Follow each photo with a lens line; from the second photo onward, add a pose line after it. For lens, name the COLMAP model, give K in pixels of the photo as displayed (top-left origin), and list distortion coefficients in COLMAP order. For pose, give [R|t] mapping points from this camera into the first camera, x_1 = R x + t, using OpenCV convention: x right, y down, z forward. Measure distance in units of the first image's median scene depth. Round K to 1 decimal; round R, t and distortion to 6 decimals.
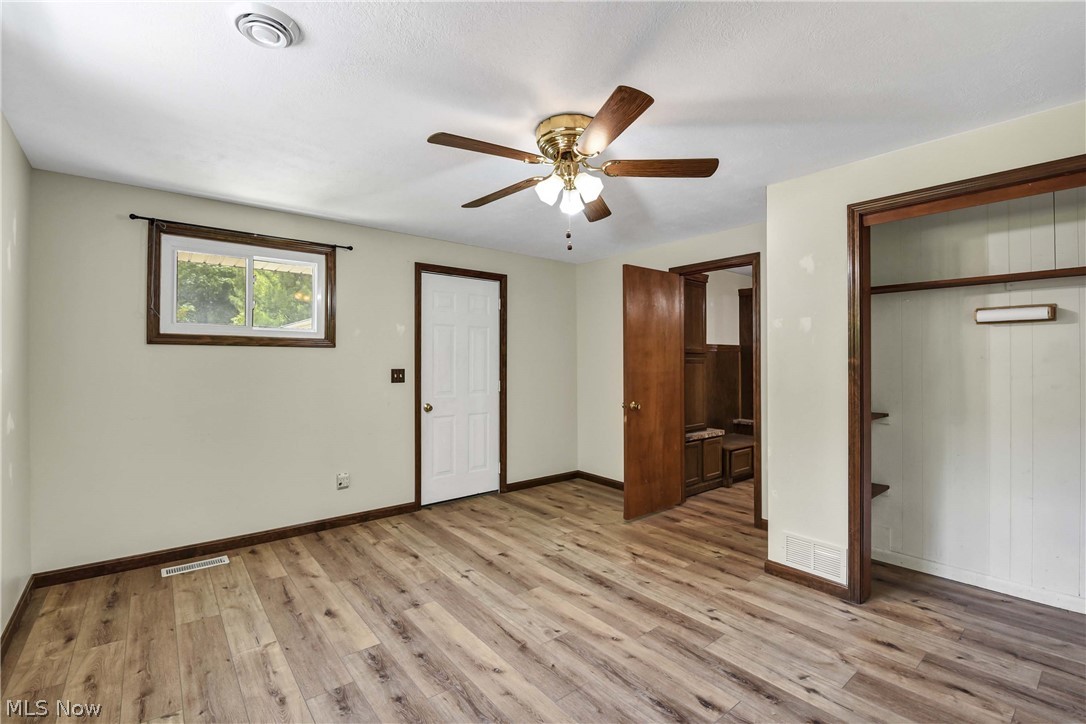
lens RADIAL K [[494.2, 0, 541.4], [0, 494.2, 358.3], [0, 0, 1]] dist [-0.004080, -0.008384]
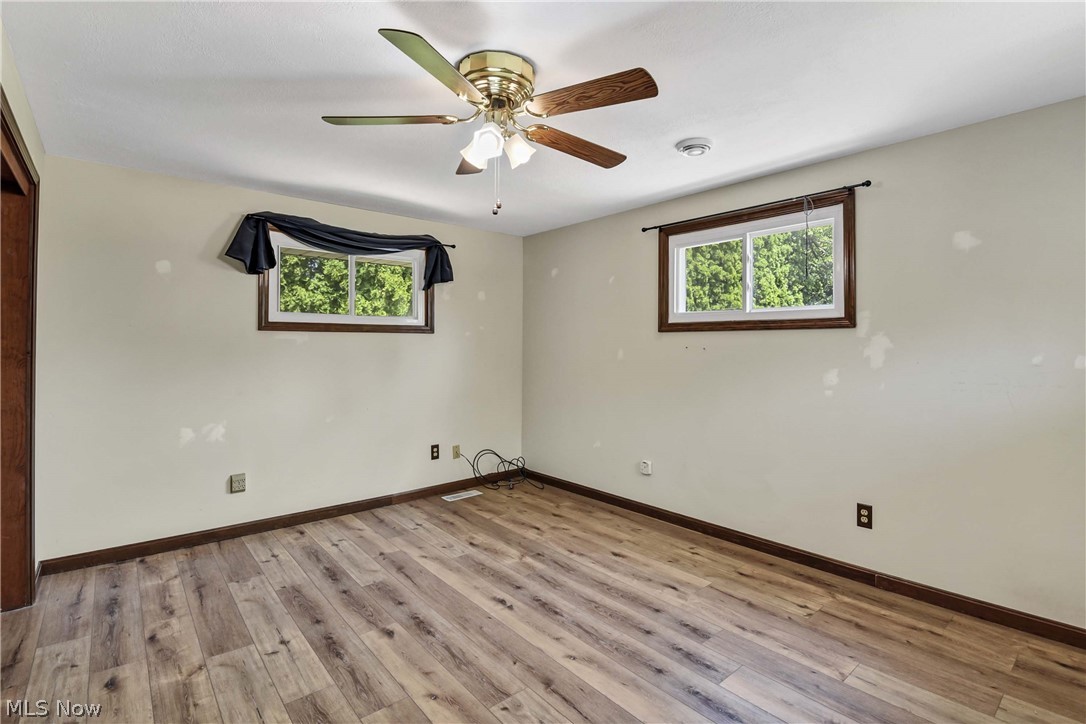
lens RADIAL K [[494.2, 0, 548.5], [0, 494.2, 350.5], [0, 0, 1]] dist [-0.004080, -0.008384]
pose [[-0.999590, -0.003345, -0.028430, -0.012728], [-0.003655, 0.999934, 0.010857, 0.002339], [0.028392, 0.010957, -0.999537, 1.954110]]
